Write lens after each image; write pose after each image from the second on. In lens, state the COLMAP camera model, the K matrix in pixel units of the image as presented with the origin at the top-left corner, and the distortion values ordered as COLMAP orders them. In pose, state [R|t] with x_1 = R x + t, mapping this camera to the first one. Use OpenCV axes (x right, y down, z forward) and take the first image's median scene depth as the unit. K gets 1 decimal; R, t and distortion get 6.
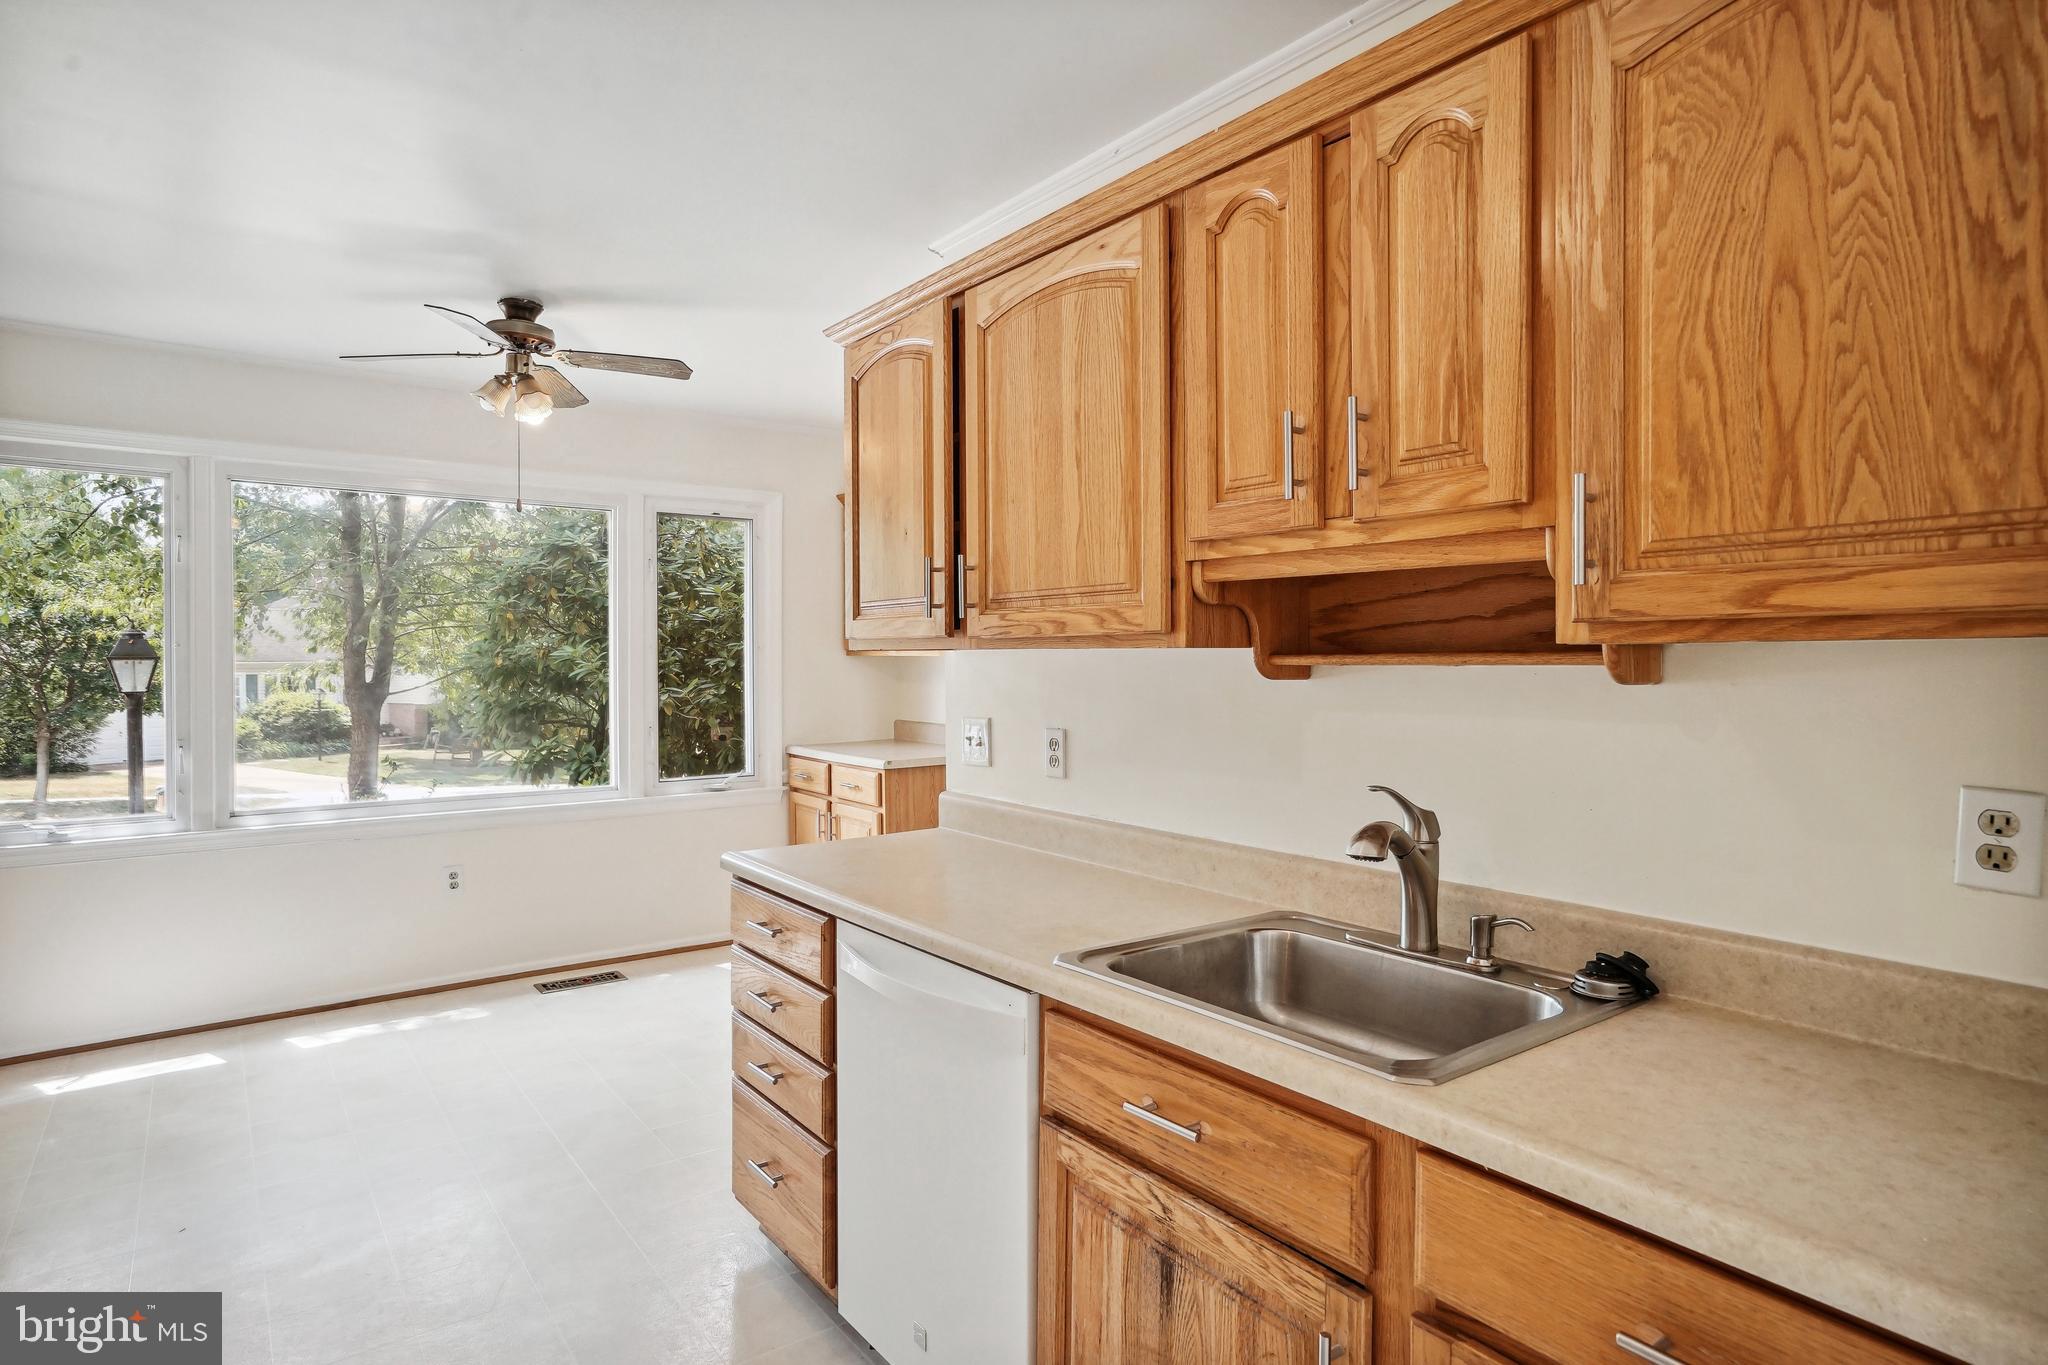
lens RADIAL K [[1115.2, 0, 1020.2], [0, 1115.2, 672.9], [0, 0, 1]] dist [-0.020953, 0.010341]
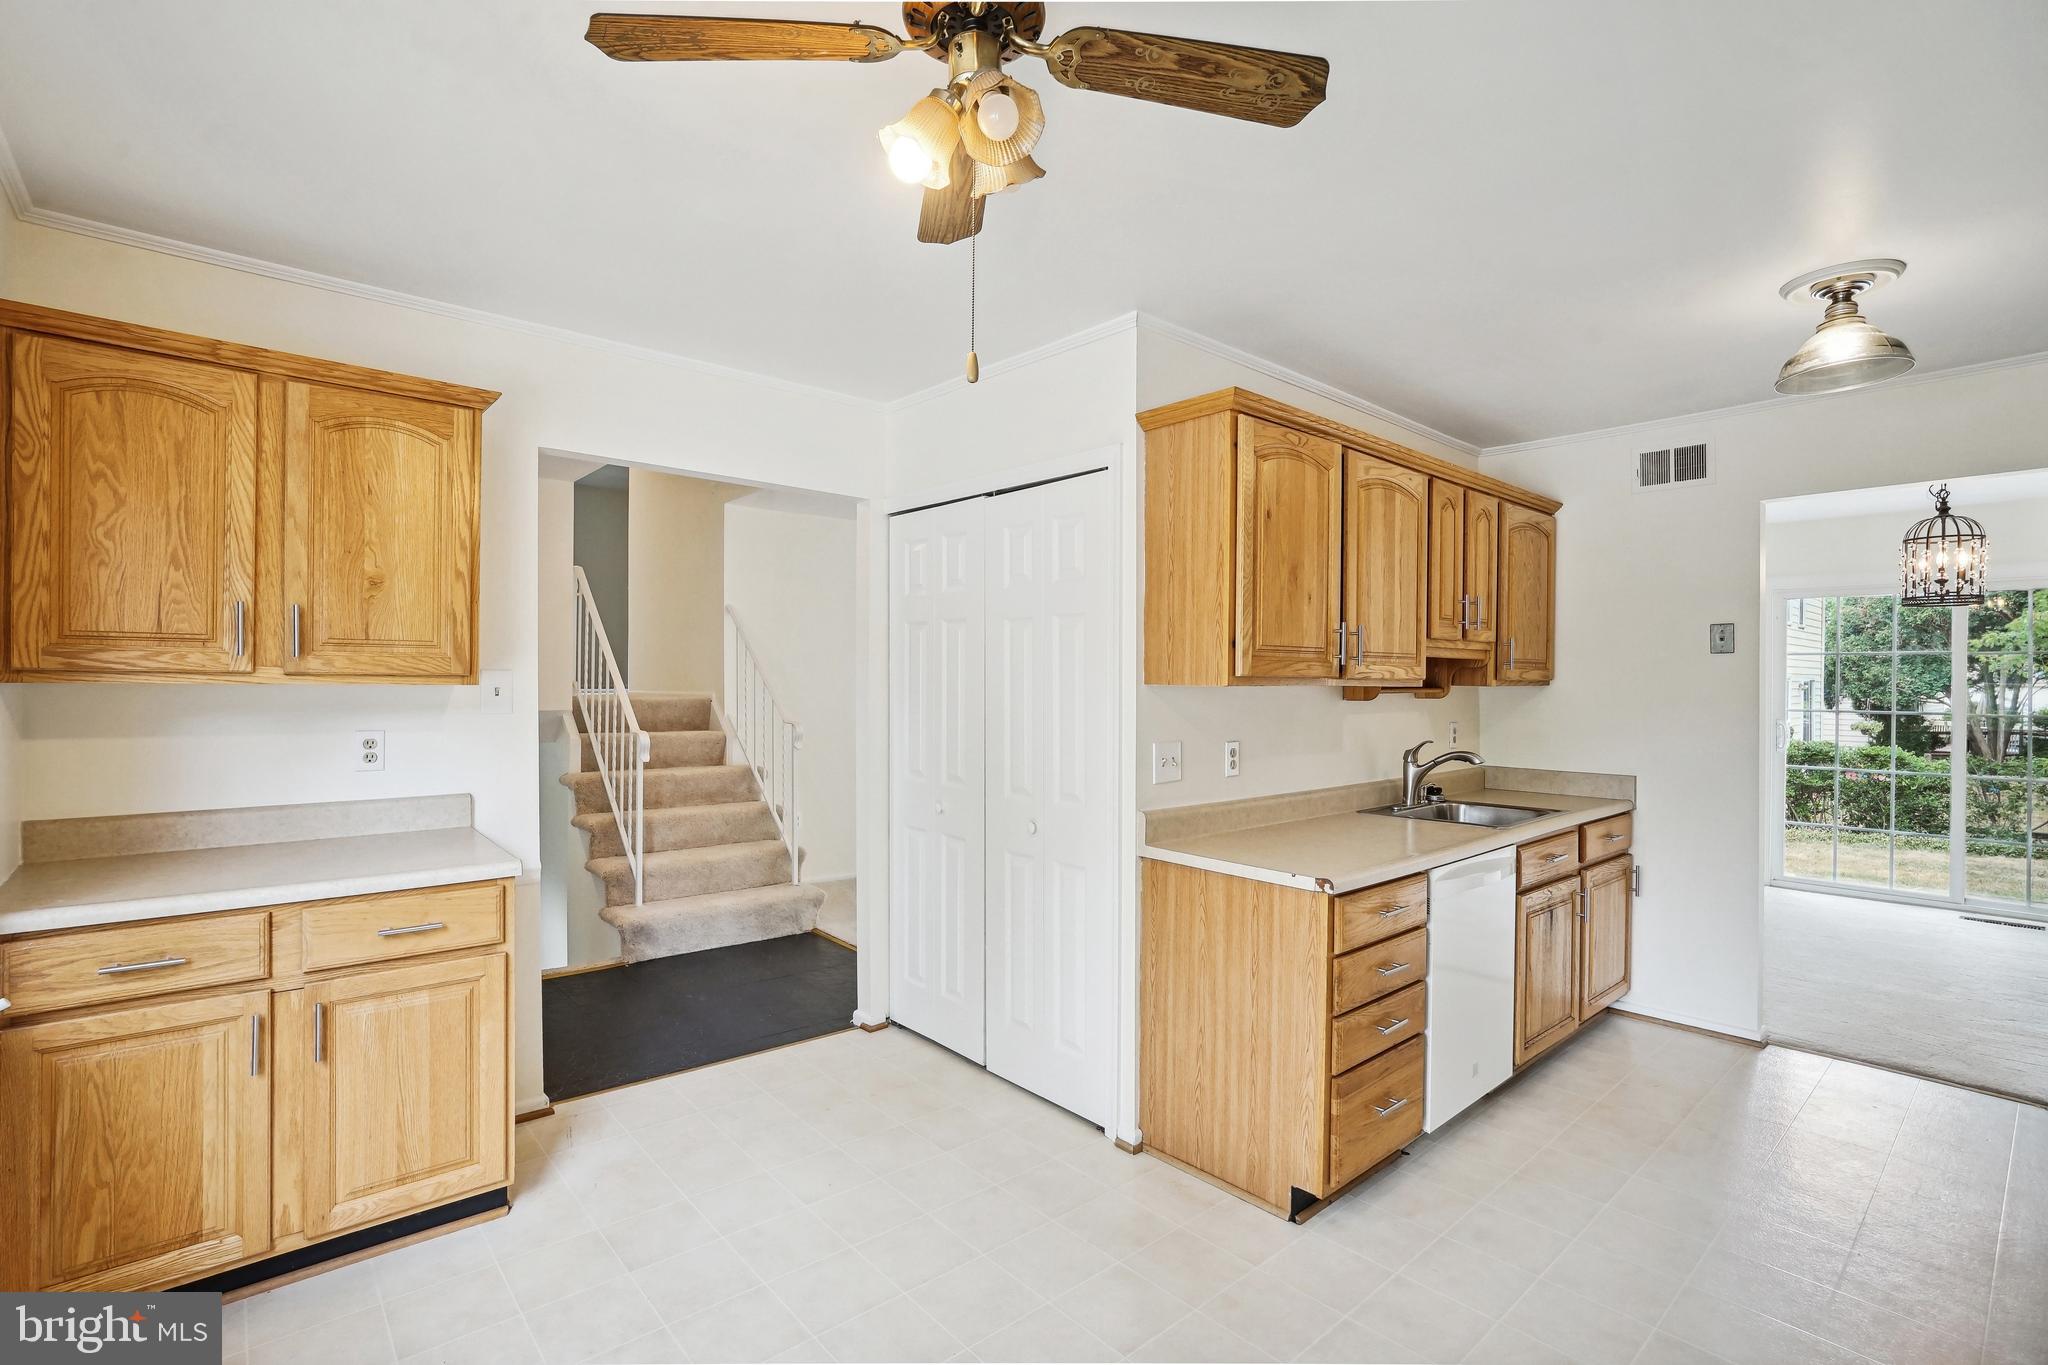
lens RADIAL K [[963.3, 0, 1033.7], [0, 963.3, 675.4], [0, 0, 1]] dist [-0.015402, 0.009085]
pose [[-0.103859, -0.002004, 0.994590, -1.048007], [0.010041, 0.999945, 0.003063, -0.035380], [-0.994541, 0.010305, -0.103834, 1.254485]]
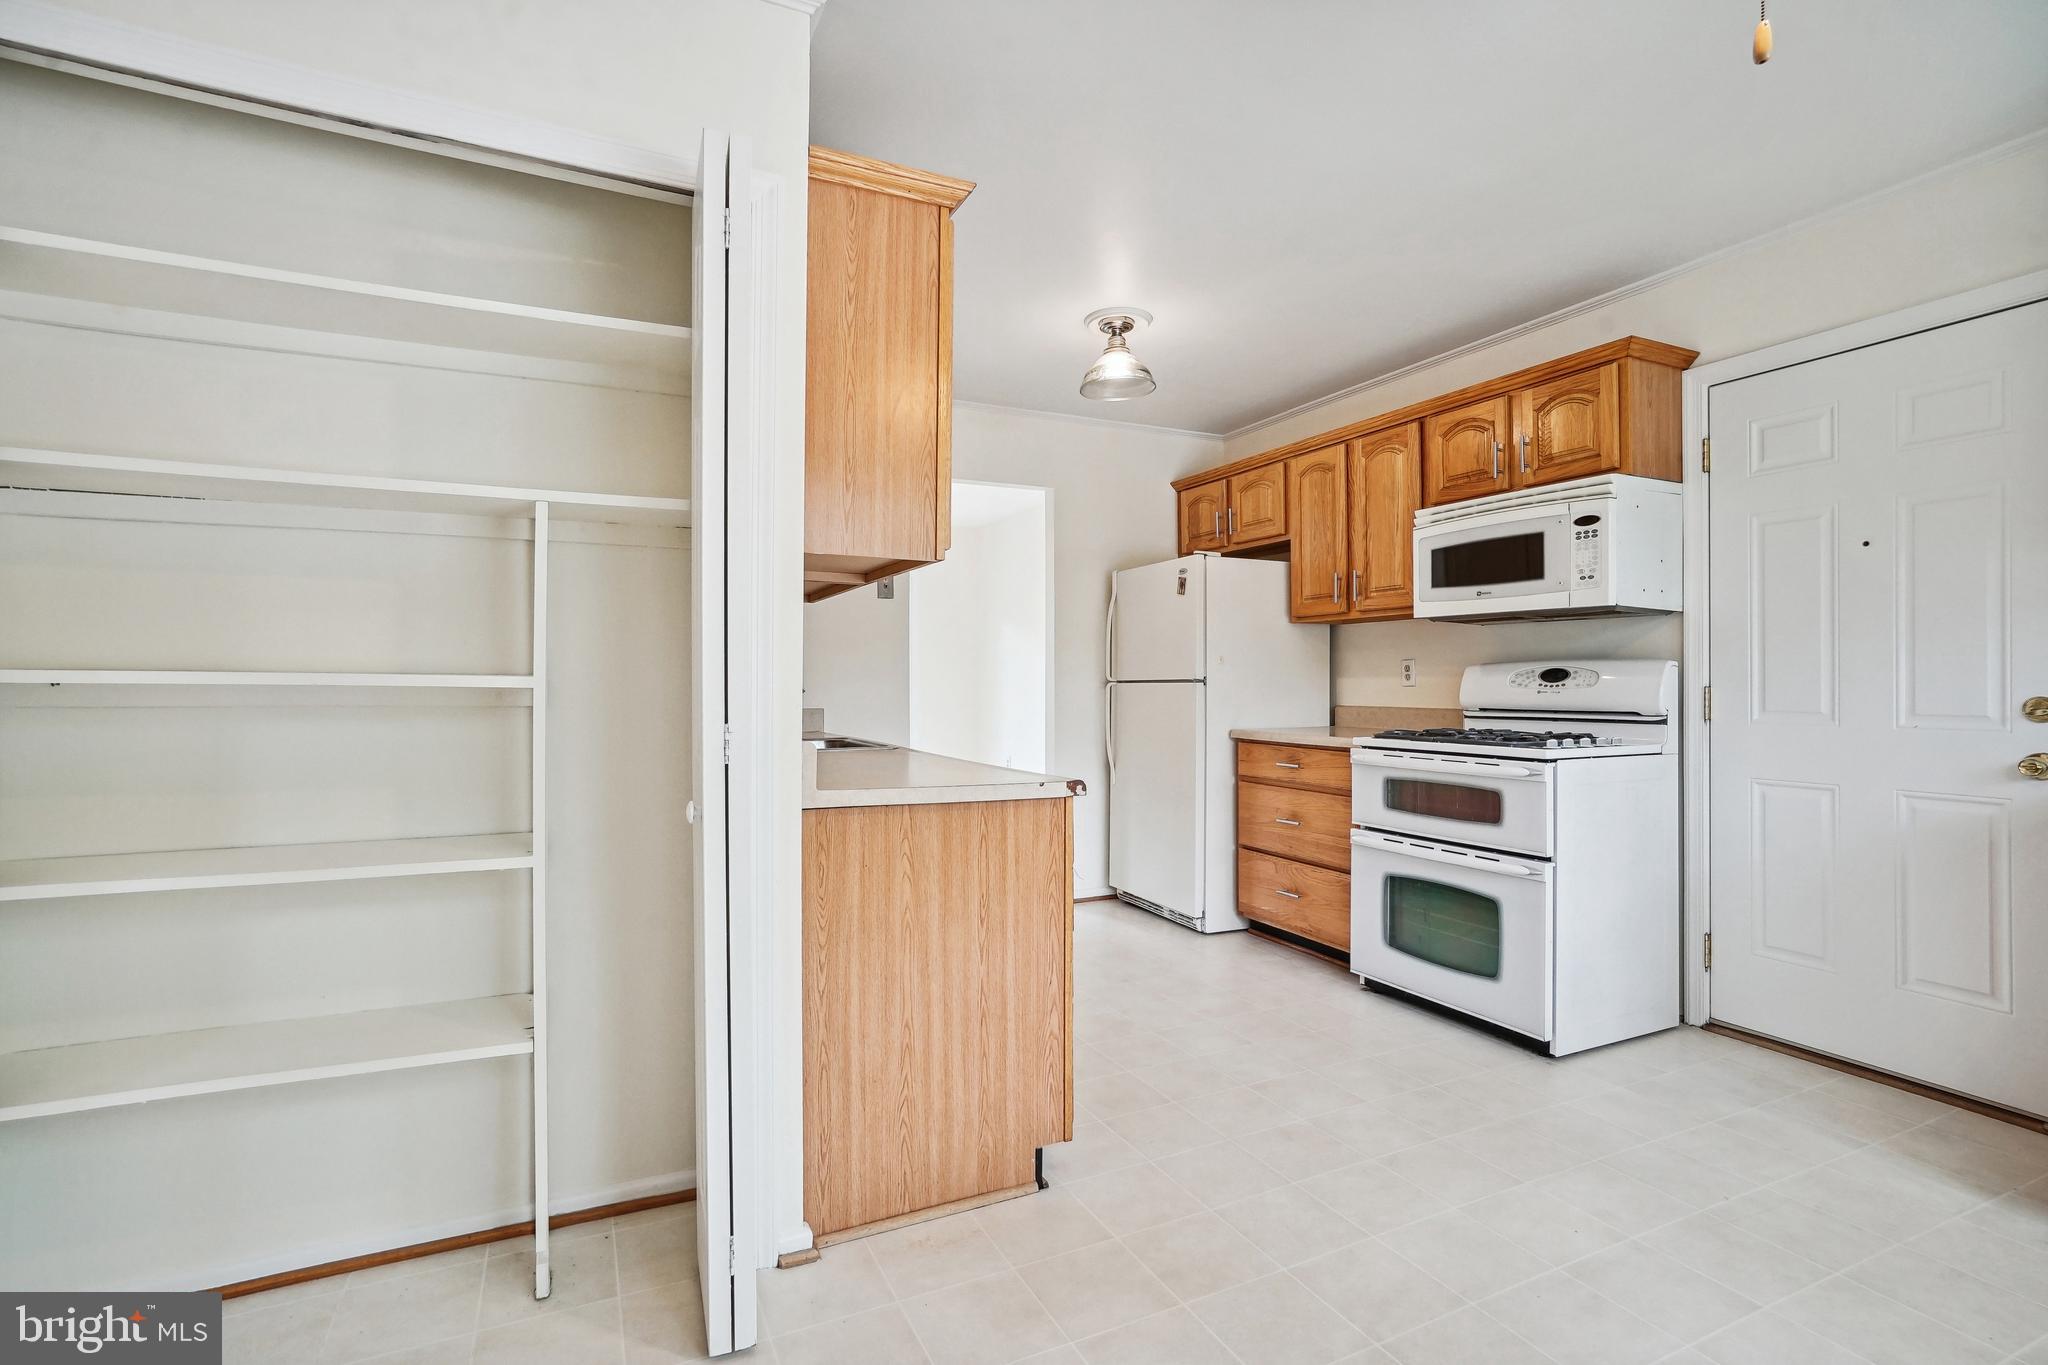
lens RADIAL K [[963.3, 0, 1006.7], [0, 963.3, 688.6], [0, 0, 1]] dist [-0.015402, 0.009085]
pose [[-0.982306, 0.001886, 0.187275, -0.316186], [0.004507, 0.999898, 0.013573, 0.066610], [-0.187230, 0.014177, -0.982214, 1.672223]]
